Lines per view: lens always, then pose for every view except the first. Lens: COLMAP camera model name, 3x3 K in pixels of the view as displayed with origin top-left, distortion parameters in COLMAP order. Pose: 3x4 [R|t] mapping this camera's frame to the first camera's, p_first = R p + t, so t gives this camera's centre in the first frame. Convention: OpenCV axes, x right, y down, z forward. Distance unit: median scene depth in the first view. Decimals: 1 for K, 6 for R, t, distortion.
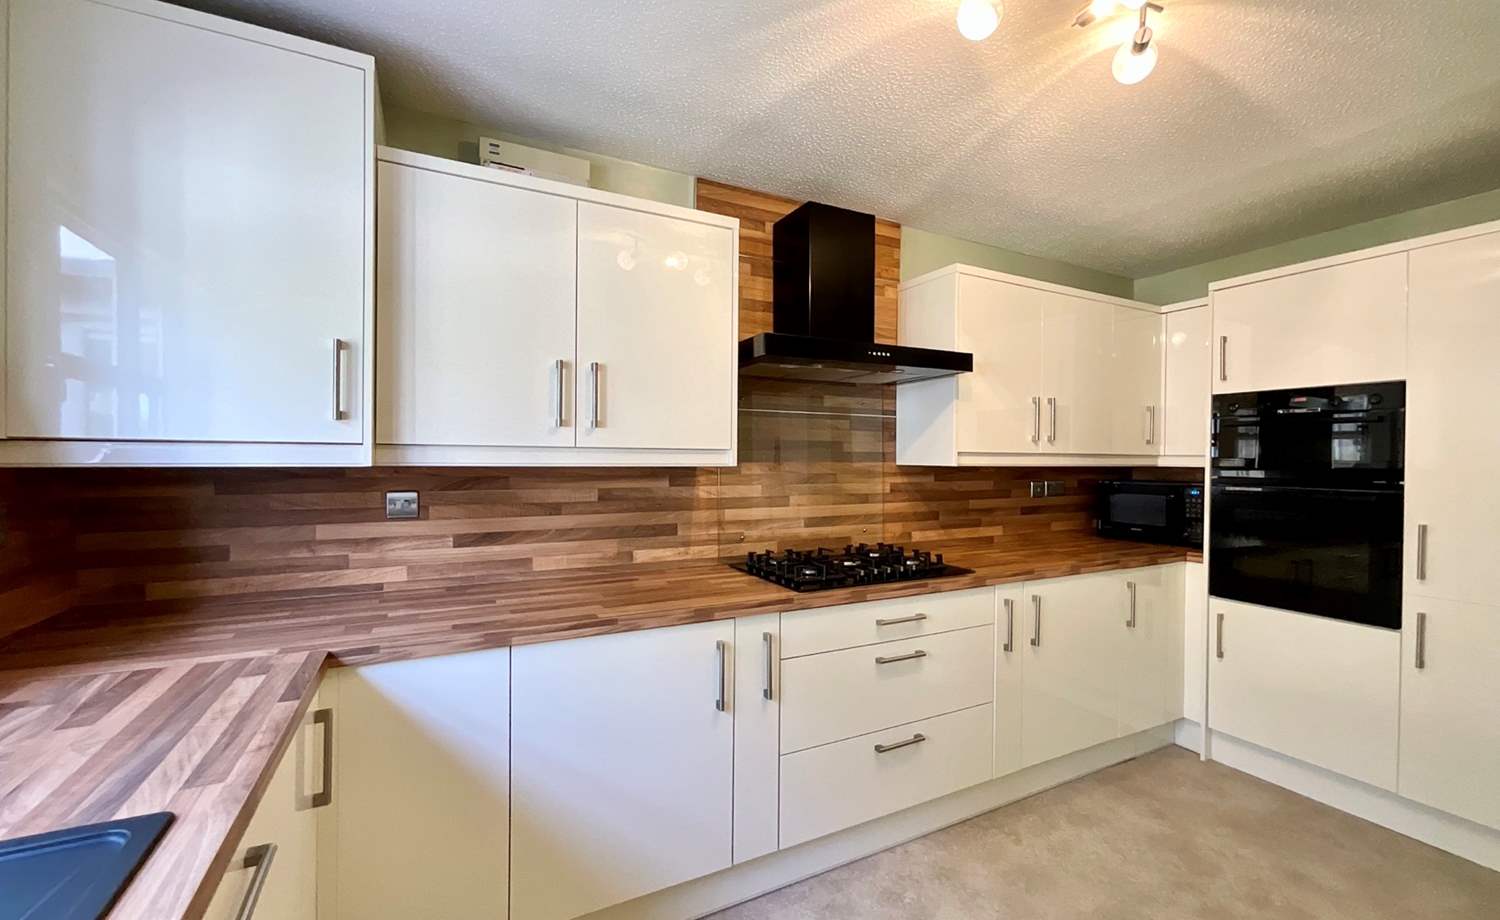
lens RADIAL K [[609.4, 0, 744.5], [0, 609.4, 463.4], [0, 0, 1]] dist [0.000544, -0.002057]
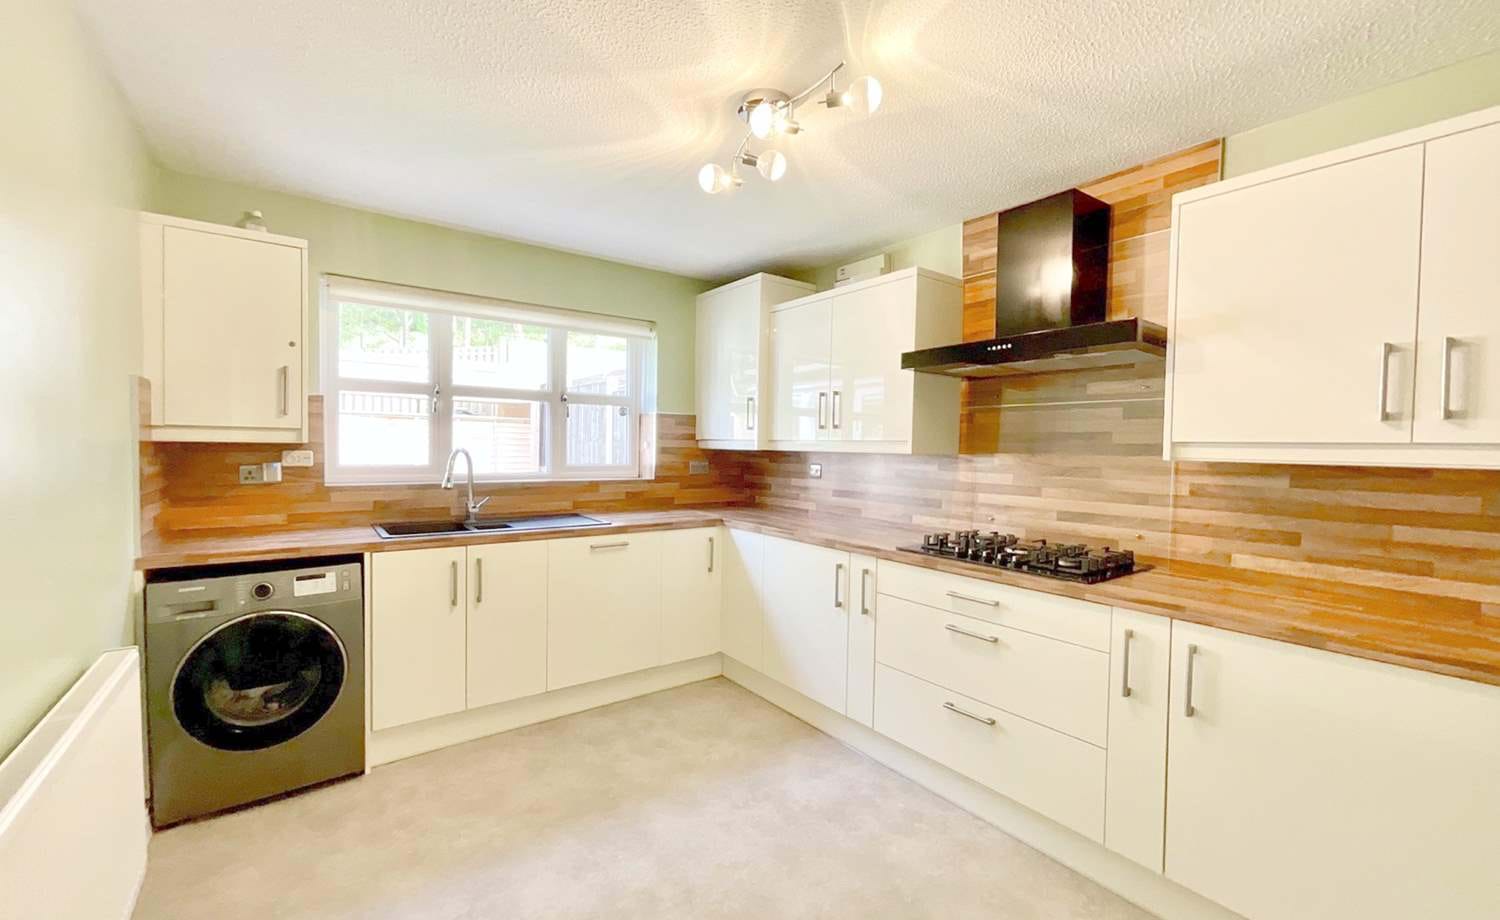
lens RADIAL K [[609.4, 0, 744.4], [0, 609.4, 460.2], [0, 0, 1]] dist [0.000544, -0.002057]
pose [[0.161116, 0.018542, -0.986761, 1.061281], [-0.027185, 0.999528, 0.014343, 0.008067], [0.986561, 0.024515, 0.161544, 0.366468]]
